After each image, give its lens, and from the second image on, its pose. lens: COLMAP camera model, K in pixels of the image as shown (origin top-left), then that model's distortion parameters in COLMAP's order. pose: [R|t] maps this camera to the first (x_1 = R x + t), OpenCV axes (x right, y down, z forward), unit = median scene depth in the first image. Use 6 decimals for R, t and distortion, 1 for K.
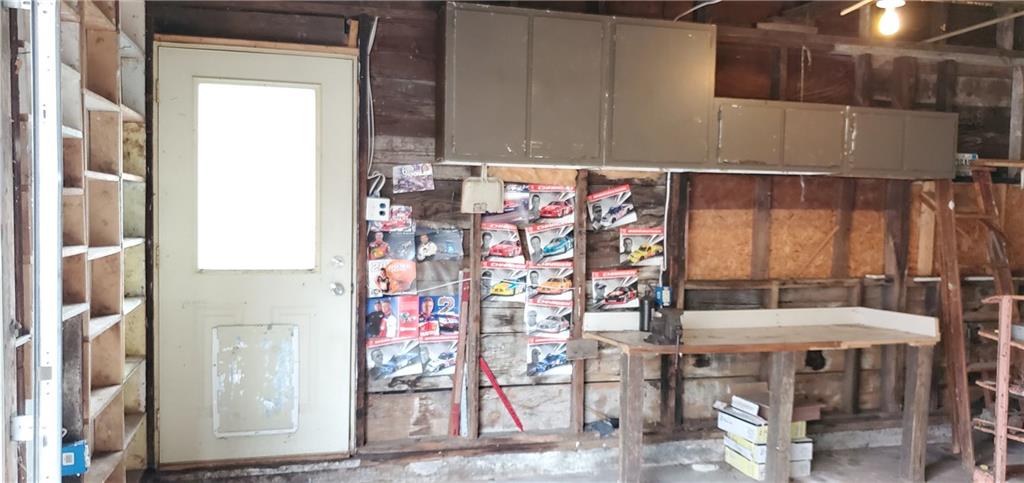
lens RADIAL K [[804.9, 0, 511.9], [0, 804.9, 248.8], [0, 0, 1]] dist [0.004043, 0.005250]
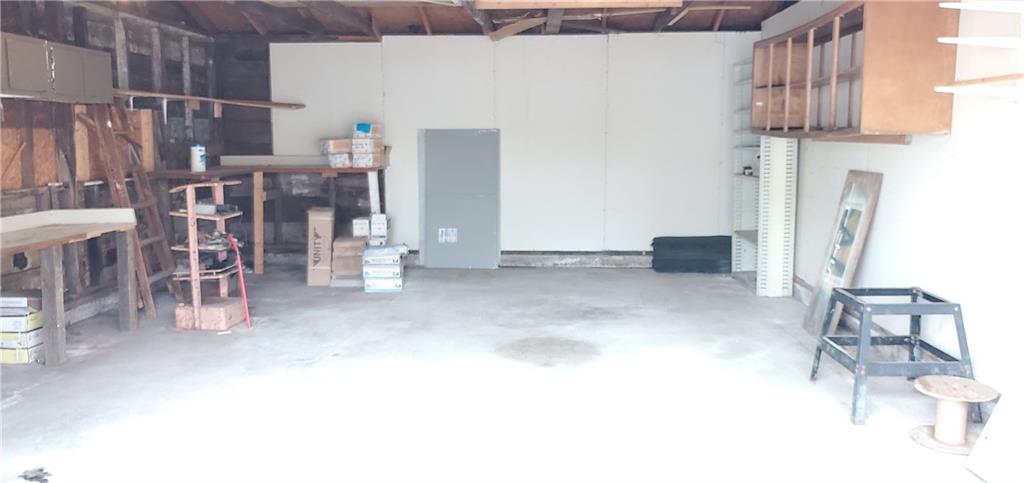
lens RADIAL K [[804.9, 0, 513.3], [0, 804.9, 238.0], [0, 0, 1]] dist [0.004043, 0.005250]
pose [[0.334926, -0.135844, 0.932401, -0.456198], [0.055266, 0.990681, 0.124483, 0.002050], [-0.940622, 0.009837, 0.339313, -0.050144]]
